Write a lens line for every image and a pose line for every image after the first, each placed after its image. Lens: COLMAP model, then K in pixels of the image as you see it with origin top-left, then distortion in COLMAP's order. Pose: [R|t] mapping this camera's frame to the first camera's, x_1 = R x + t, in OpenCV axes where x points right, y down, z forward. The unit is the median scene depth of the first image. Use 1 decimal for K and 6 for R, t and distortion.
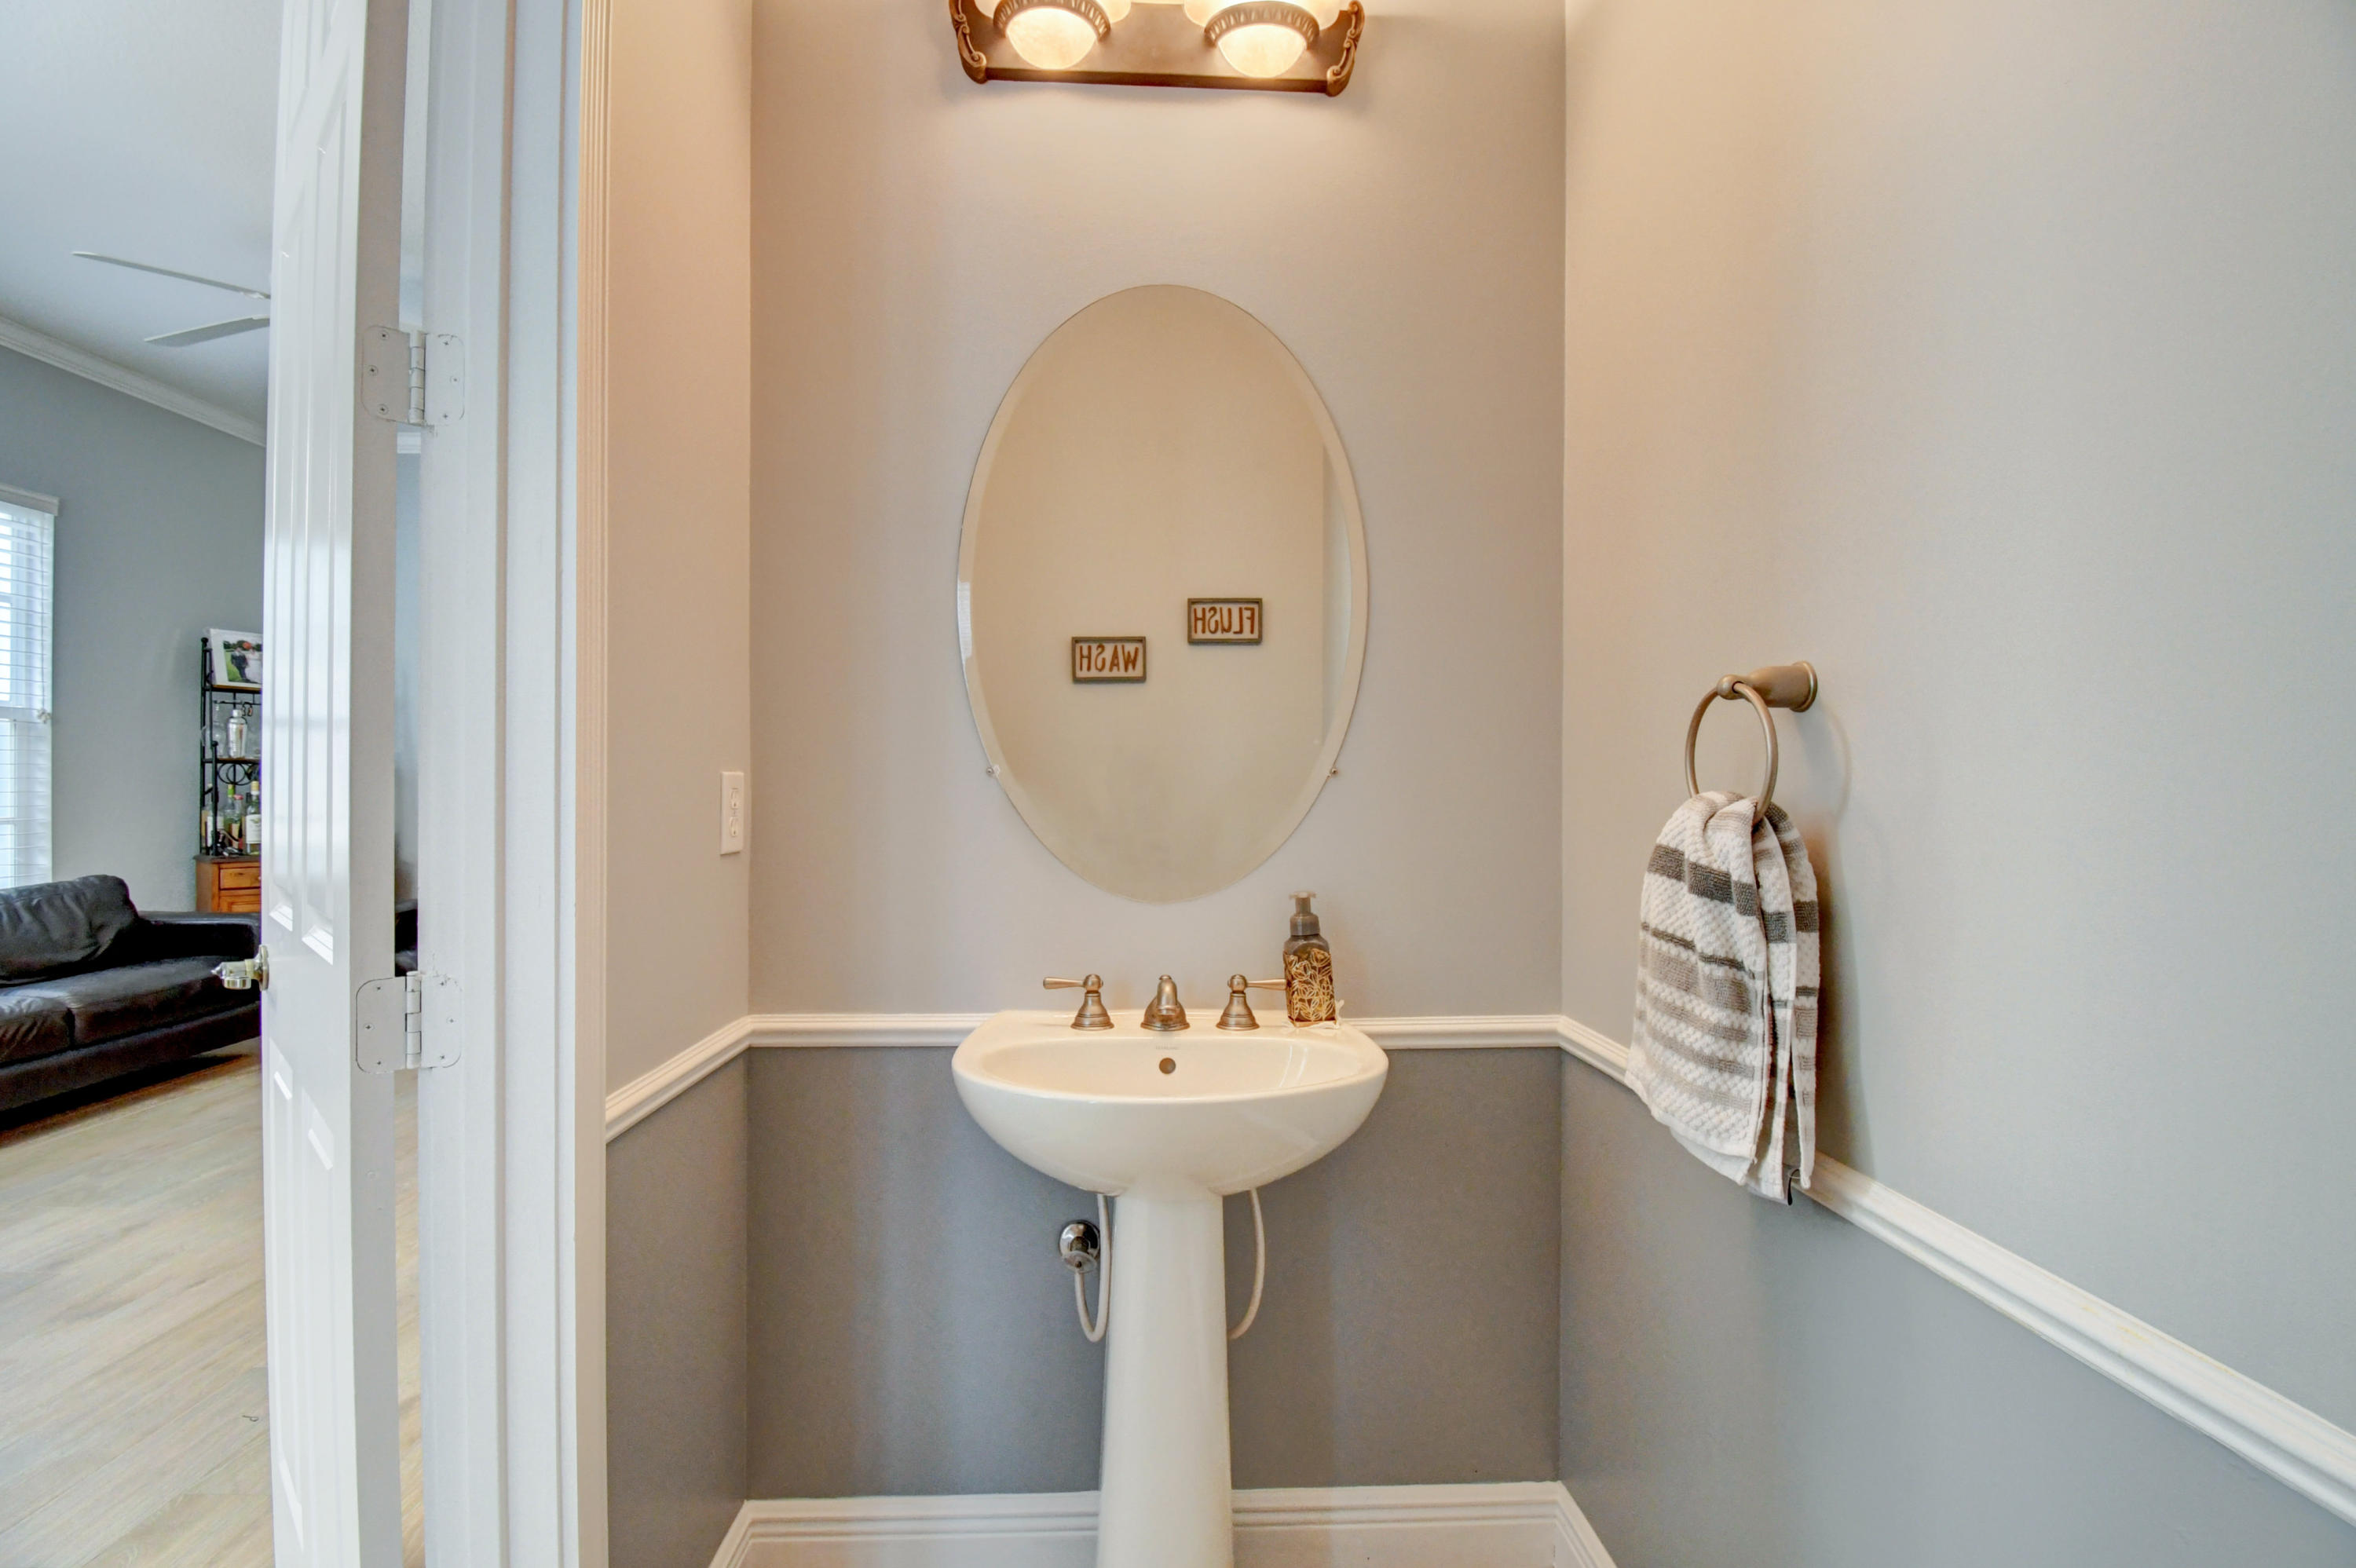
lens RADIAL K [[1037.4, 0, 1175.2], [0, 1037.4, 785.8], [0, 0, 1]] dist [0.018311, -0.026850]
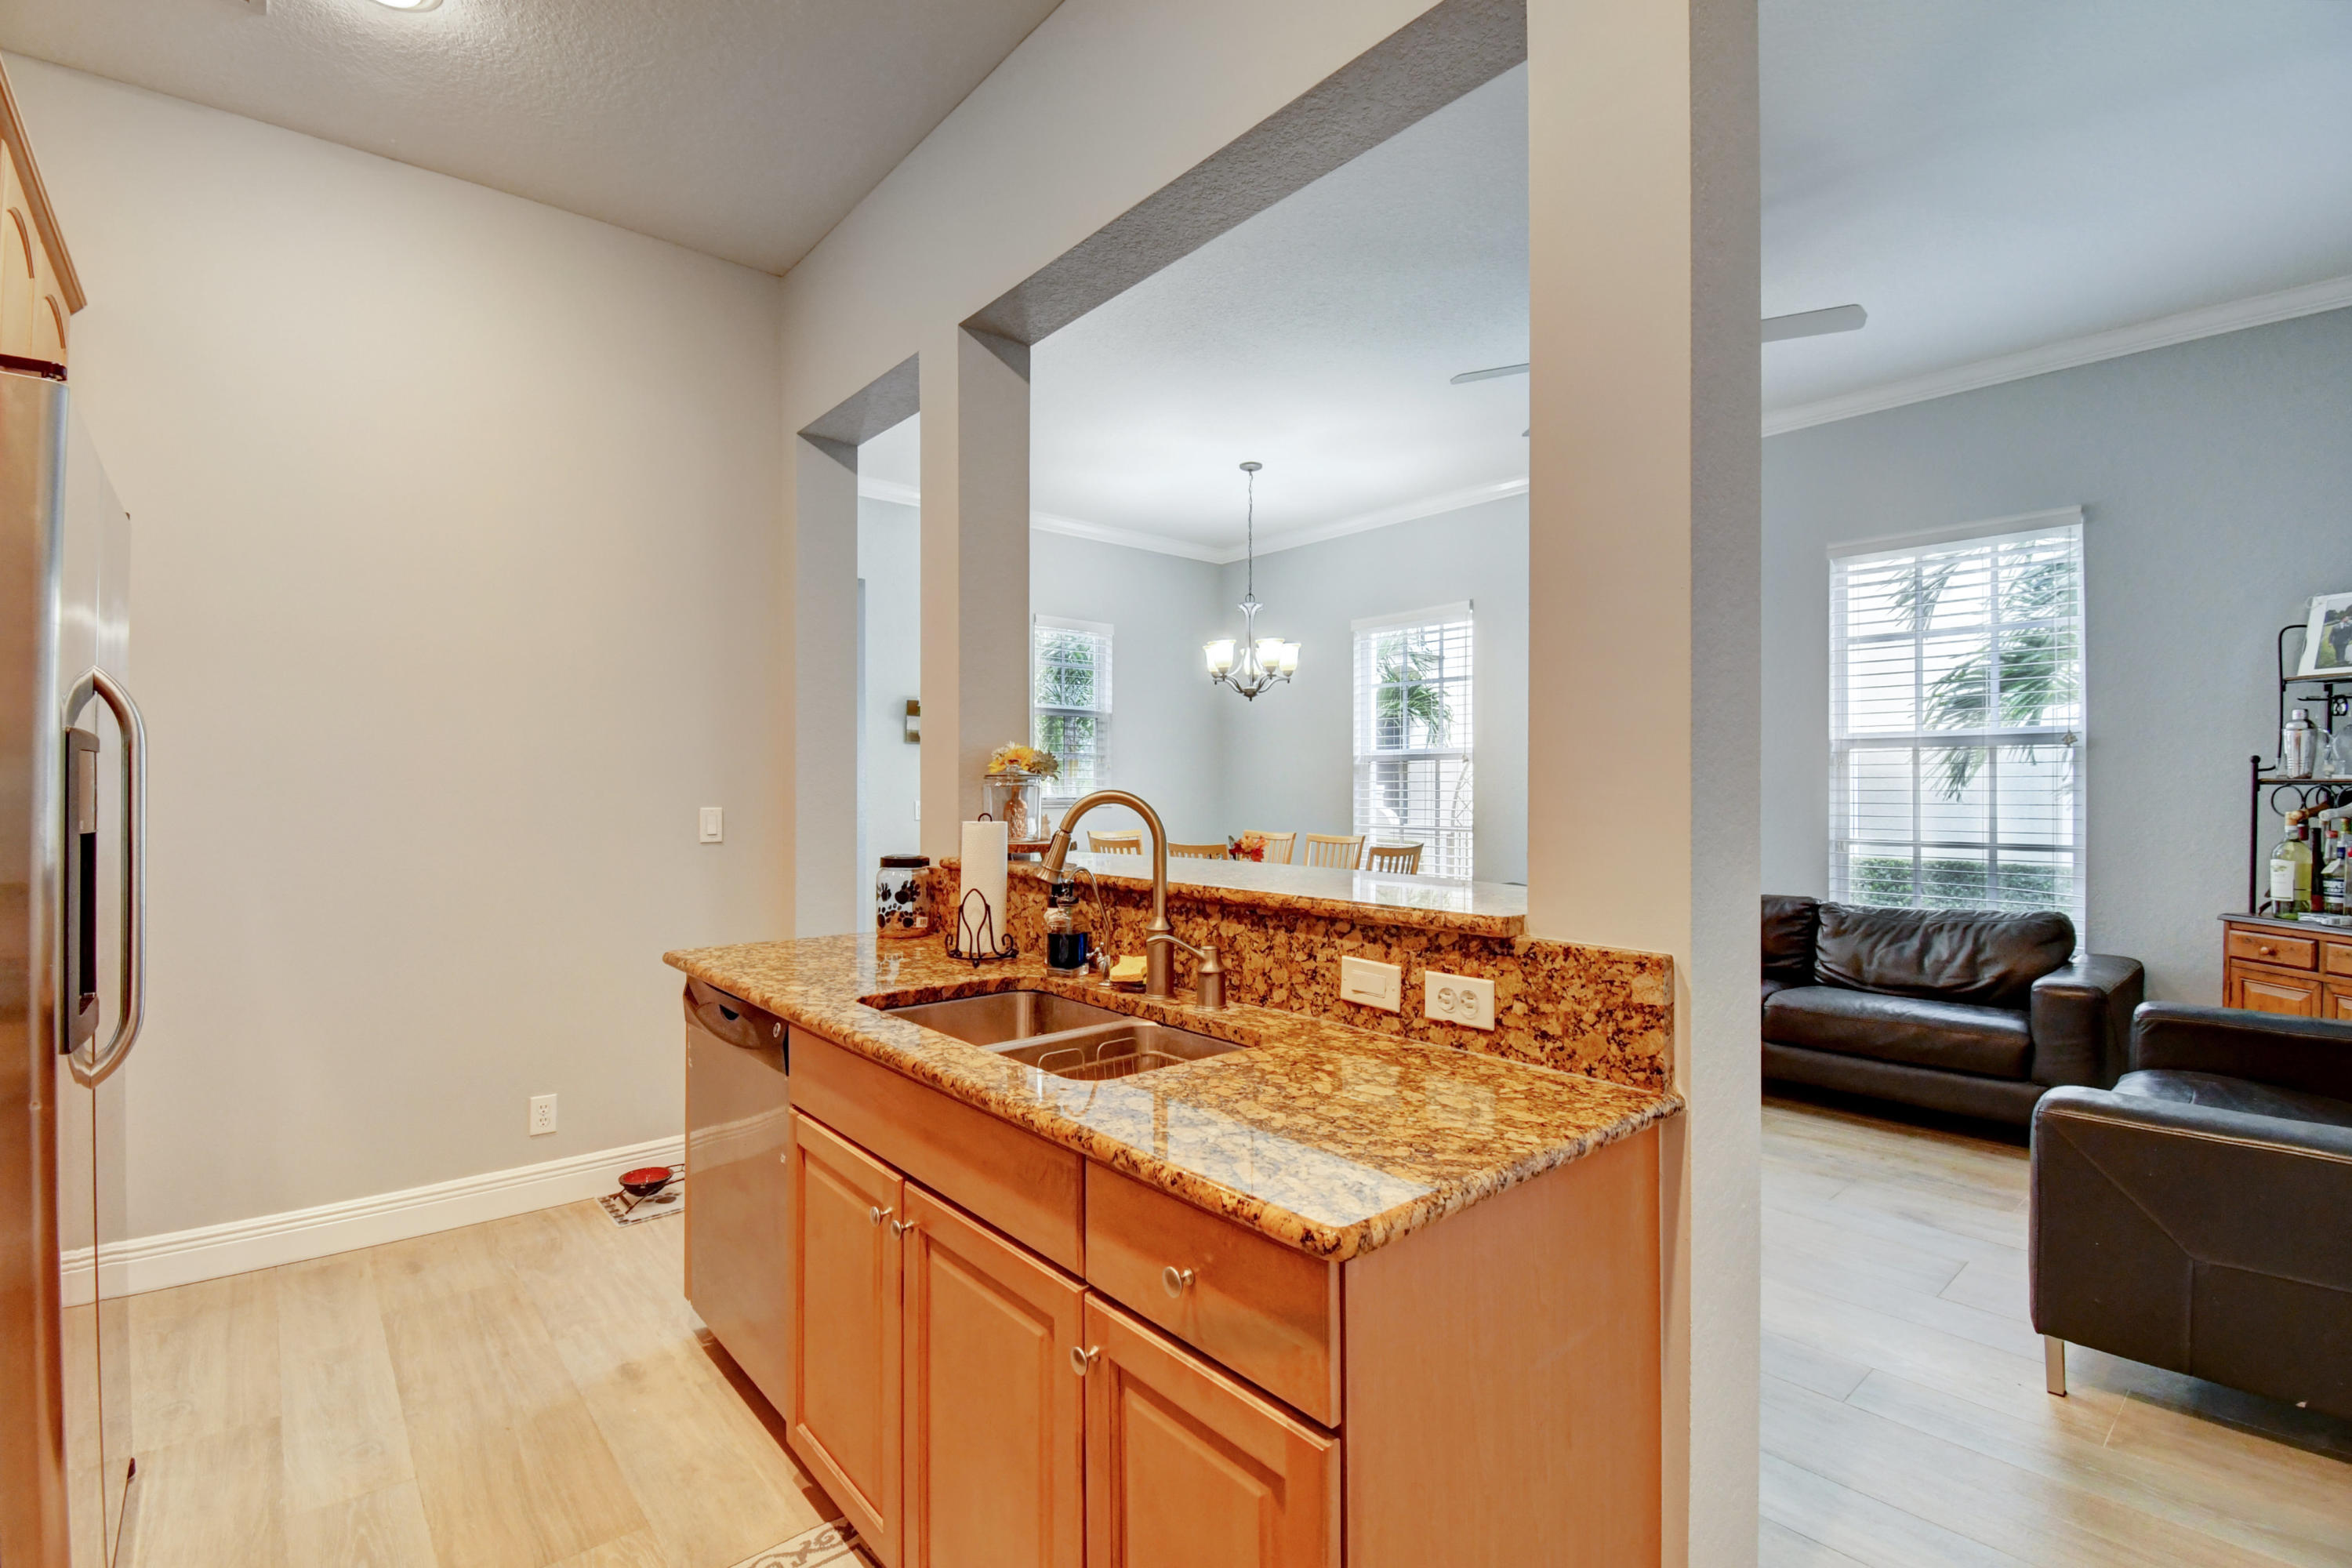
lens RADIAL K [[1049.4, 0, 1176.0], [0, 1049.4, 784.0], [0, 0, 1]] dist [0.002684, -0.016860]
pose [[-0.790314, -0.009551, -0.612628, 0.133031], [-0.009197, 0.999951, -0.003725, -0.015688], [0.612633, 0.002690, -0.790363, 1.250070]]
